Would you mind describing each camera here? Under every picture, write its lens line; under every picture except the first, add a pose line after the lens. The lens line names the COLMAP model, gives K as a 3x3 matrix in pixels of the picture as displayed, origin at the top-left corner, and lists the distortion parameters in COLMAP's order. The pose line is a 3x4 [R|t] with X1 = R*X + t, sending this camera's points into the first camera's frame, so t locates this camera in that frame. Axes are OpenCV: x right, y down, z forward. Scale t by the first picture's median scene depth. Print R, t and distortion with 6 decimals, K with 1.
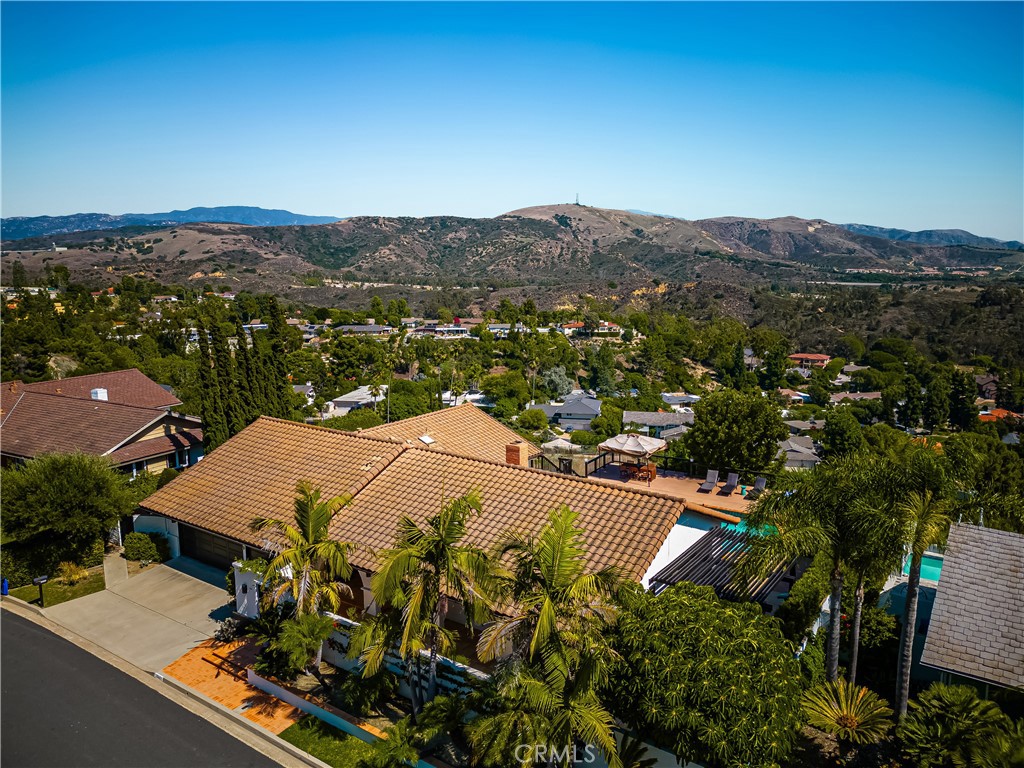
lens RADIAL K [[729.9, 0, 496.0], [0, 729.9, 394.4], [0, 0, 1]] dist [0.069484, -0.065657]
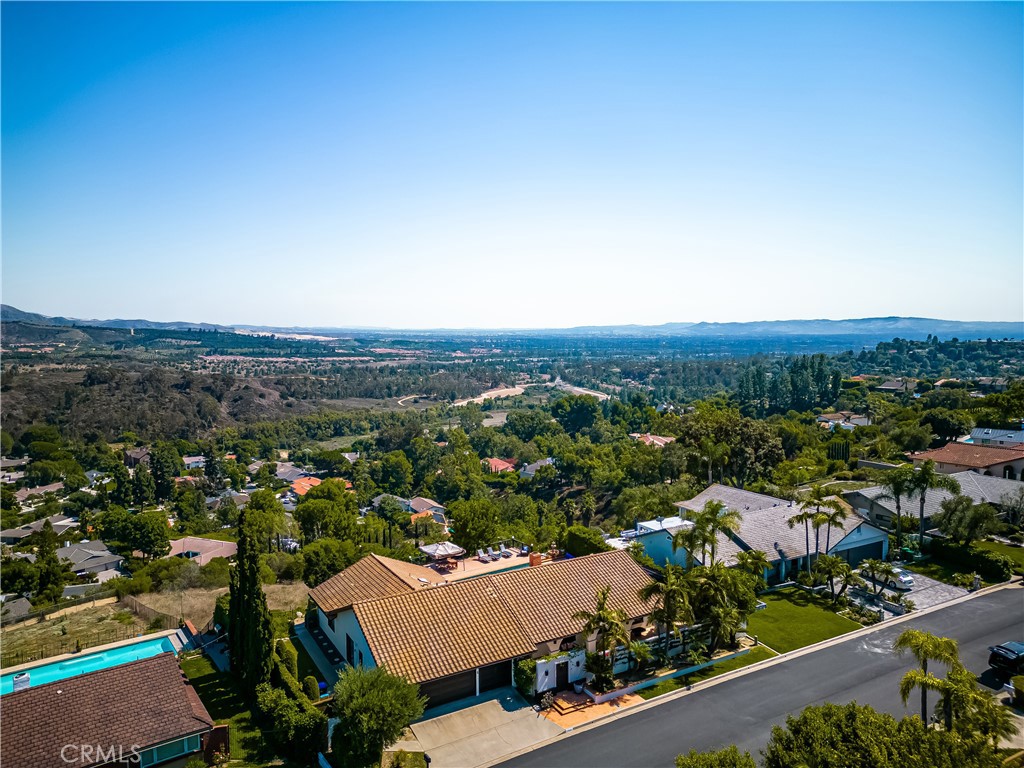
lens RADIAL K [[729.9, 0, 511.1], [0, 729.9, 377.1], [0, 0, 1]] dist [0.069484, -0.065657]
pose [[0.403693, -0.062458, 0.912760, -0.129209], [0.170605, 0.985307, -0.008032, -0.028536], [-0.898847, 0.158964, 0.408418, 0.017051]]
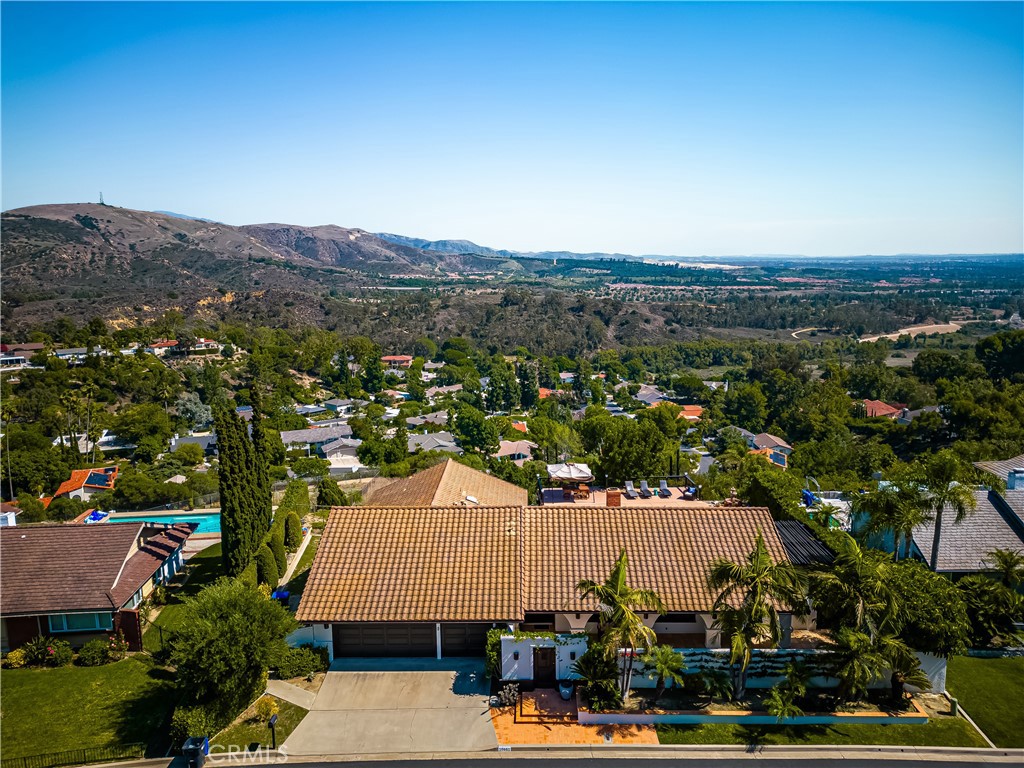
lens RADIAL K [[729.9, 0, 491.1], [0, 729.9, 385.3], [0, 0, 1]] dist [0.069484, -0.065657]
pose [[0.825945, -0.102320, 0.554387, -0.066425], [0.111171, 0.993642, 0.017763, -0.012752], [-0.552680, 0.046961, 0.832070, 0.002060]]
